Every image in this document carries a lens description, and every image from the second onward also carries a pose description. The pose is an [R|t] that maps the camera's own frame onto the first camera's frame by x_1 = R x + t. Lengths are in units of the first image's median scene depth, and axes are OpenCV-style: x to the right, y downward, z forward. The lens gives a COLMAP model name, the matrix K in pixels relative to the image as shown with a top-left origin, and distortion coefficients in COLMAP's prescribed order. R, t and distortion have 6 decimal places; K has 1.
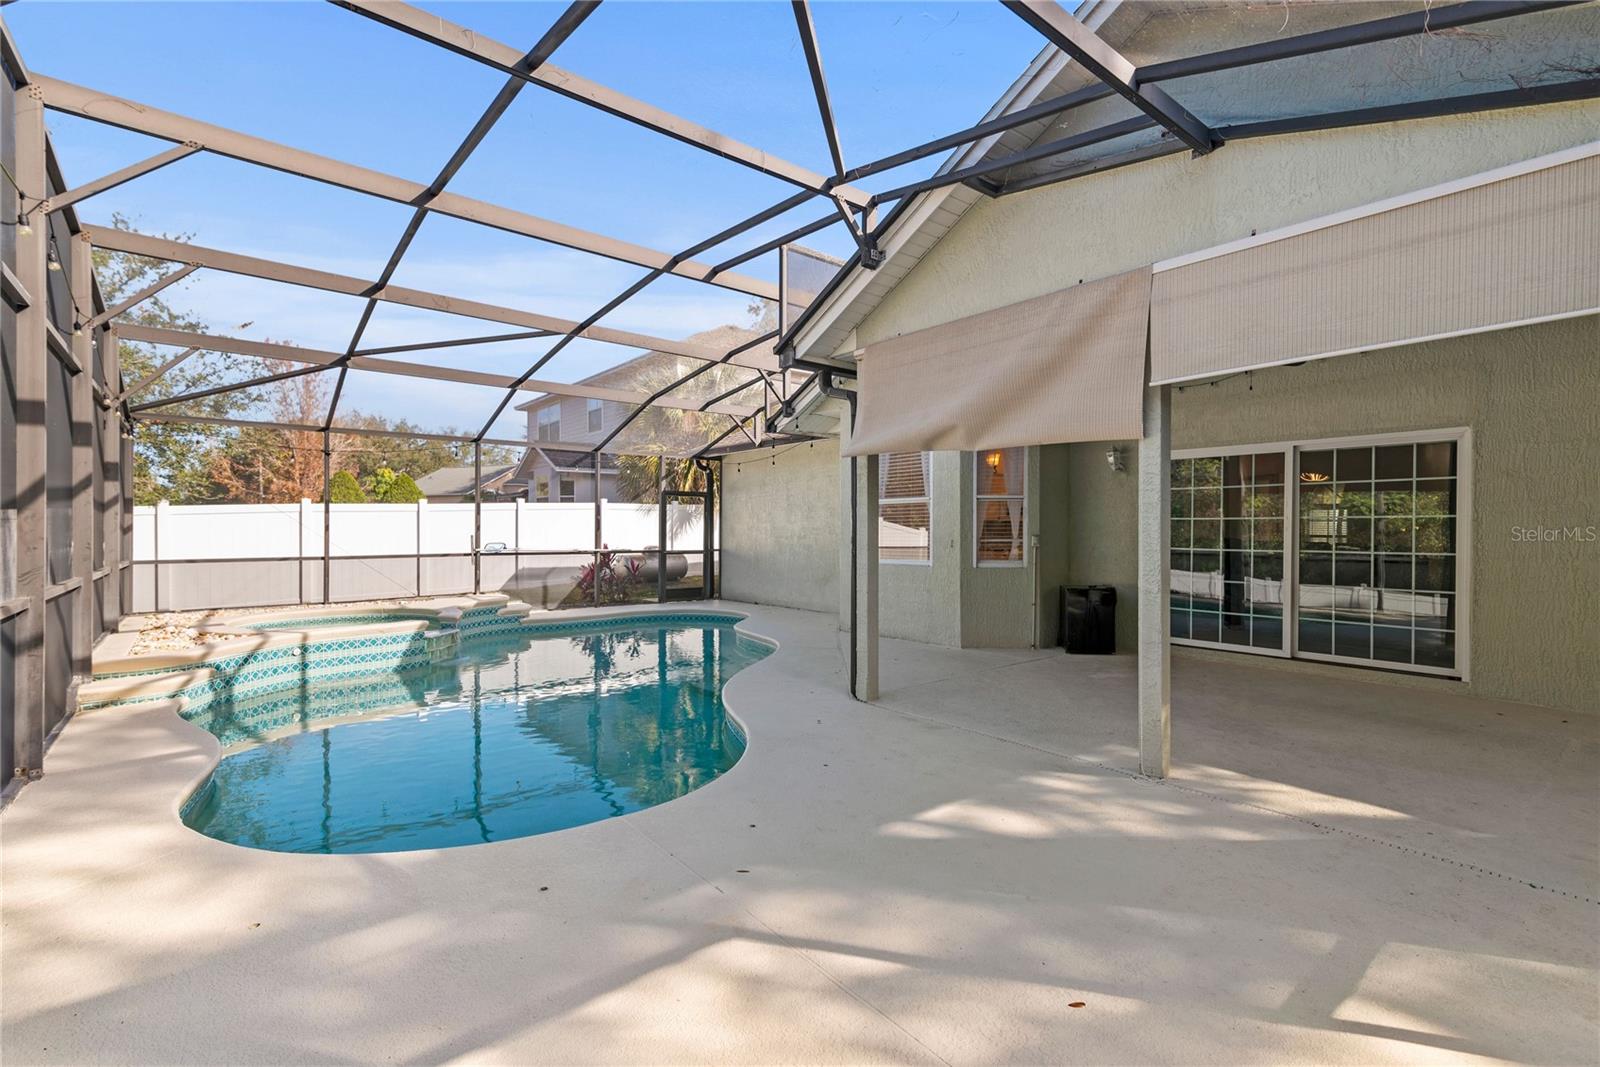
lens RADIAL K [[721.0, 0, 806.7], [0, 721.0, 532.6], [0, 0, 1]] dist [0.011348, 0.000036]
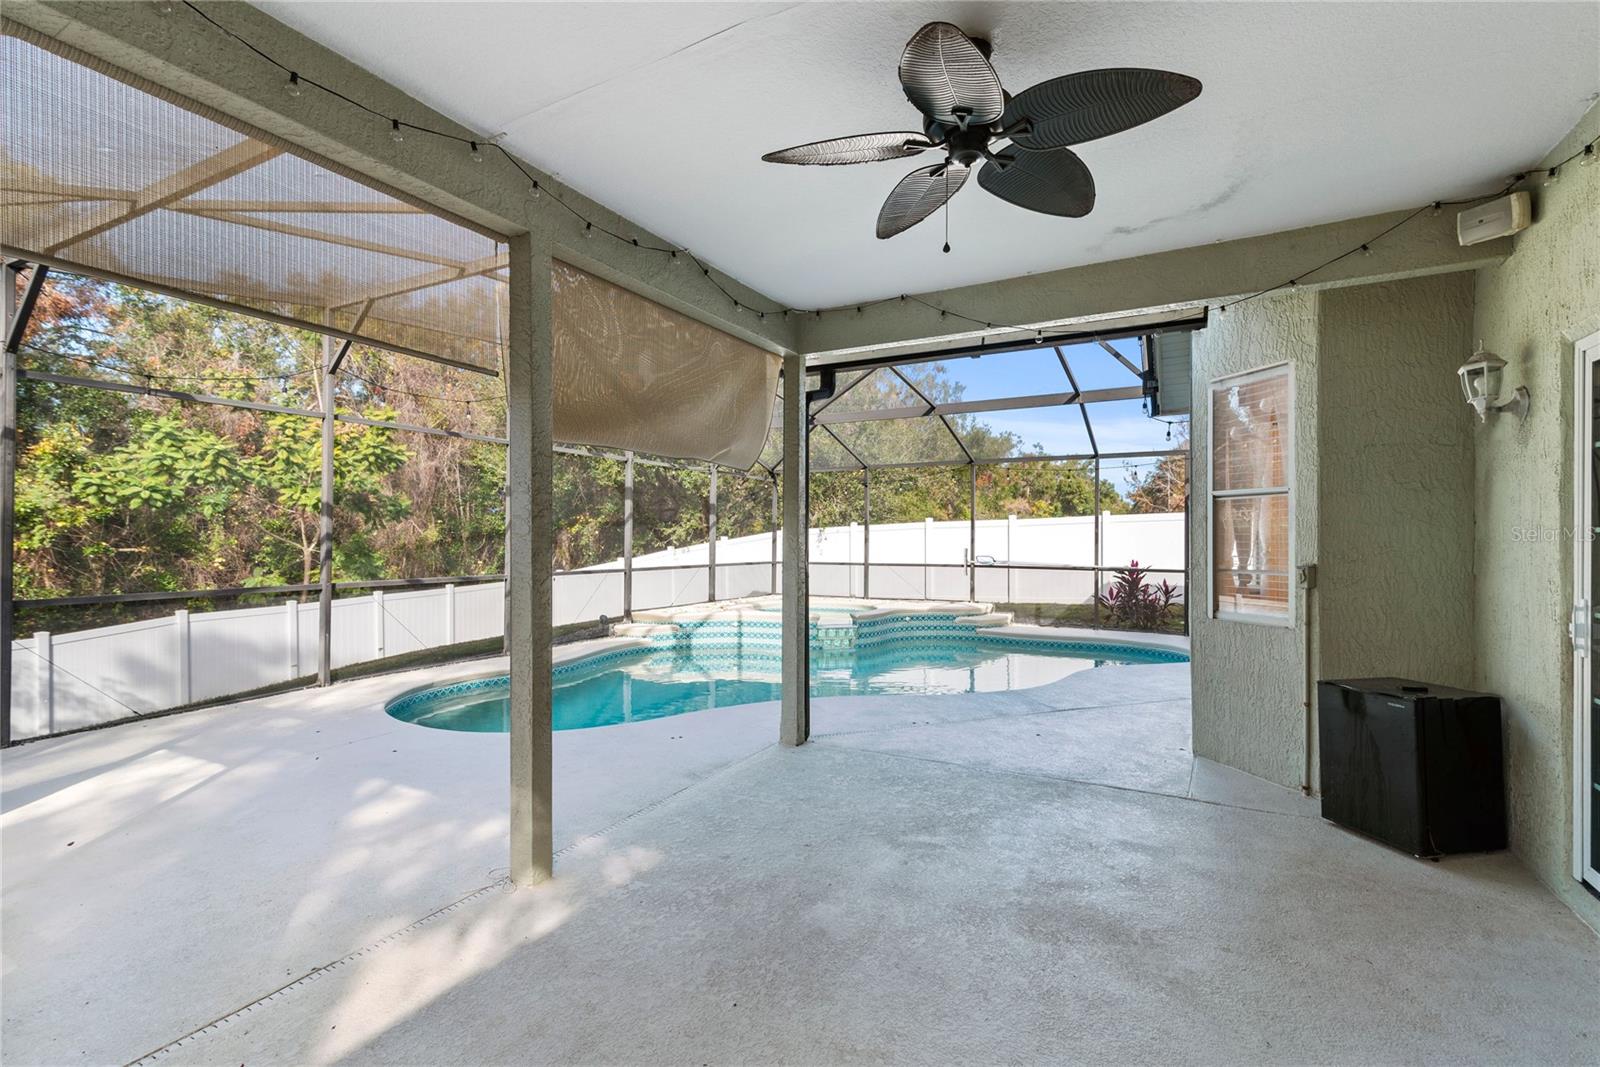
lens RADIAL K [[721.0, 0, 810.3], [0, 721.0, 536.4], [0, 0, 1]] dist [0.011348, 0.000036]
pose [[0.381232, -0.002975, -0.924475, 0.758654], [-0.005944, 0.999966, -0.005670, -0.012721], [0.924460, 0.007657, 0.381201, 0.569402]]
